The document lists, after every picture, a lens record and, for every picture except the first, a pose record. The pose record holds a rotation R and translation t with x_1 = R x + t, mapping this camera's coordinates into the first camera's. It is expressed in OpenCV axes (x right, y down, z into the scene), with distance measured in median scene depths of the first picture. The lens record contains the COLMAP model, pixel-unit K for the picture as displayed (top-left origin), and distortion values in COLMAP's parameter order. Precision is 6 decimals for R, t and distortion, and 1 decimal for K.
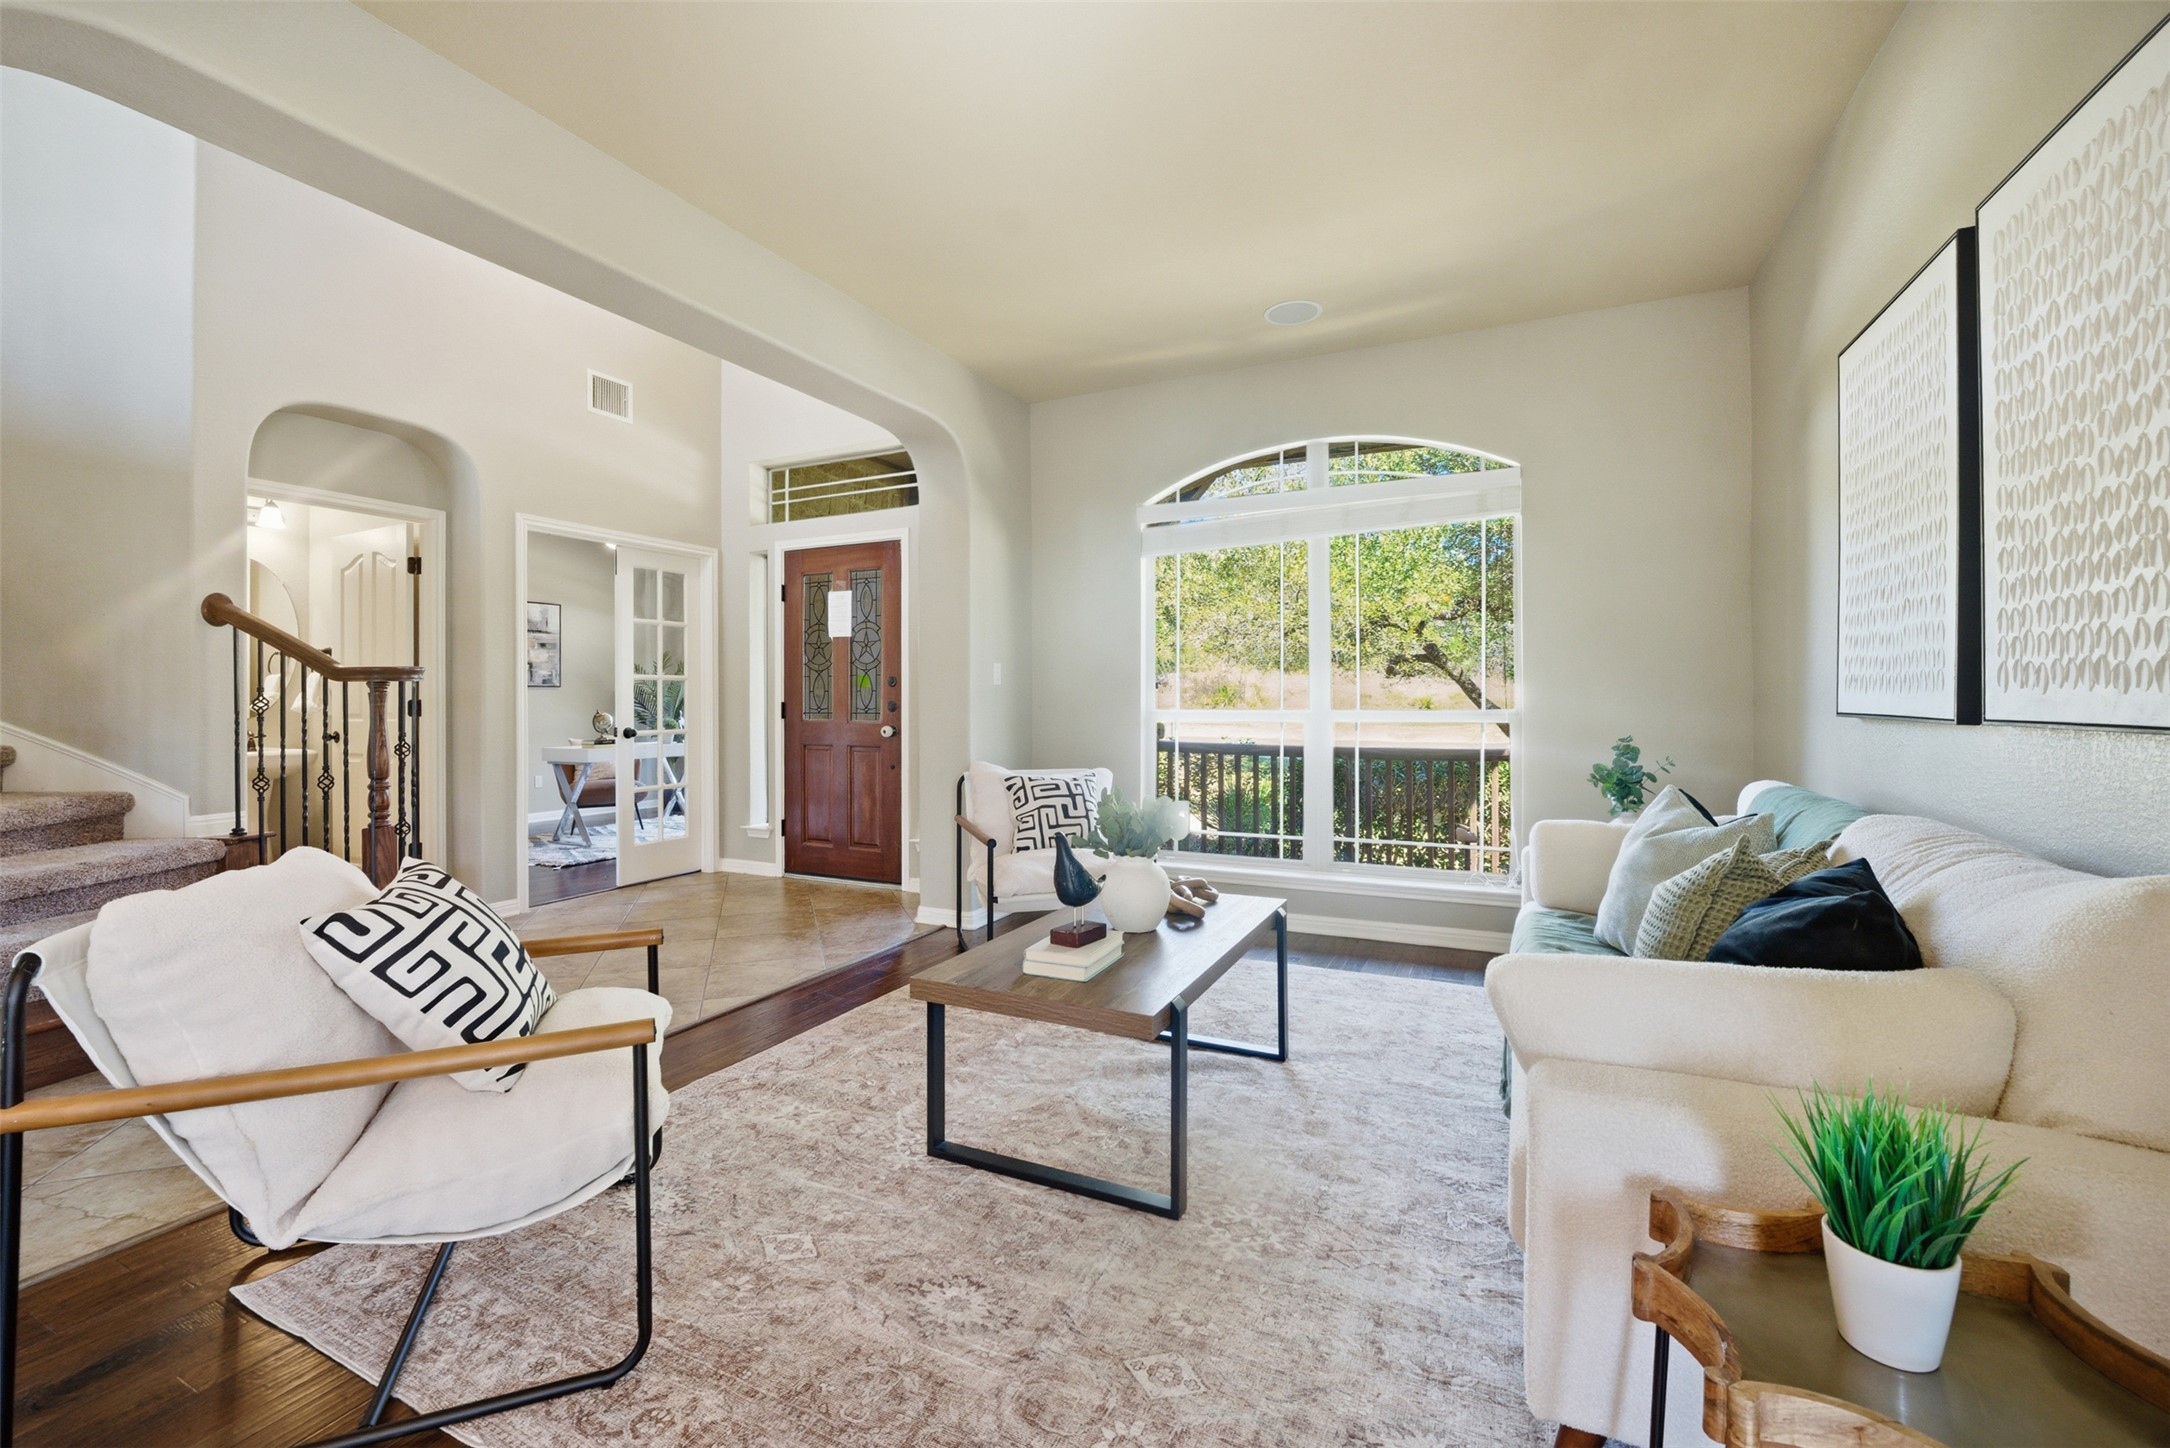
lens RADIAL K [[896.5, 0, 1082.4], [0, 896.5, 704.8], [0, 0, 1]] dist [-0.021487, 0.001422]
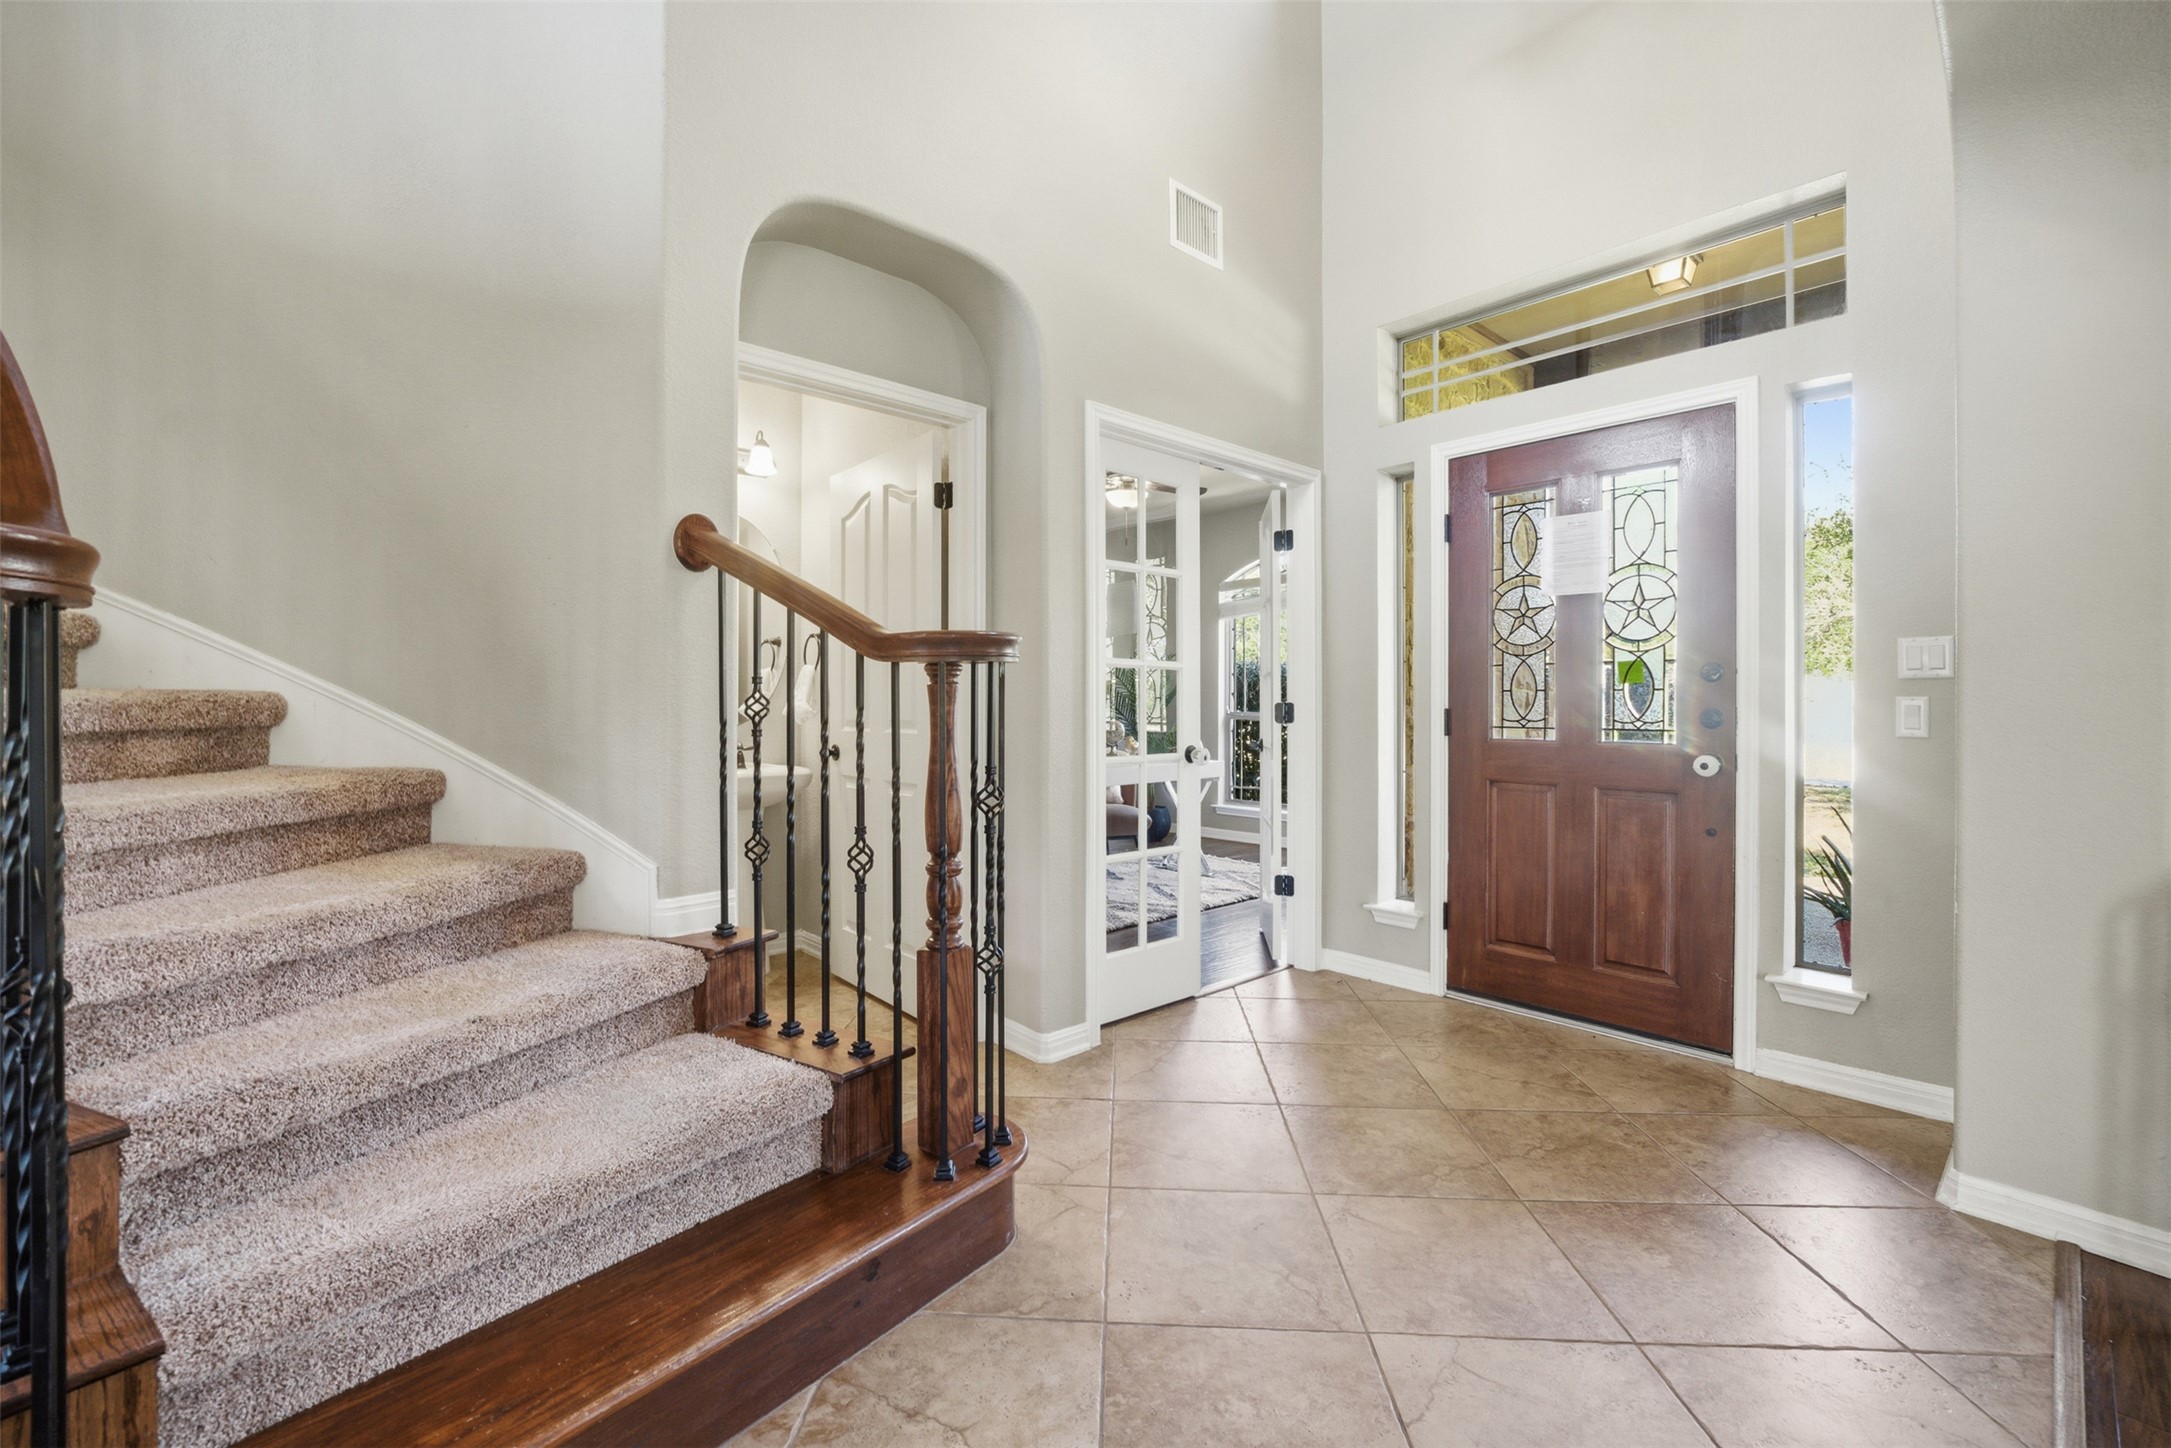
lens RADIAL K [[889.8, 0, 1089.3], [0, 889.8, 723.4], [0, 0, 1]] dist [-0.025911, -0.000071]
pose [[0.928894, 0.010910, -0.370185, -0.524935], [-0.006022, 0.999879, 0.014357, 0.000783], [0.370297, -0.011107, 0.928847, 0.551484]]
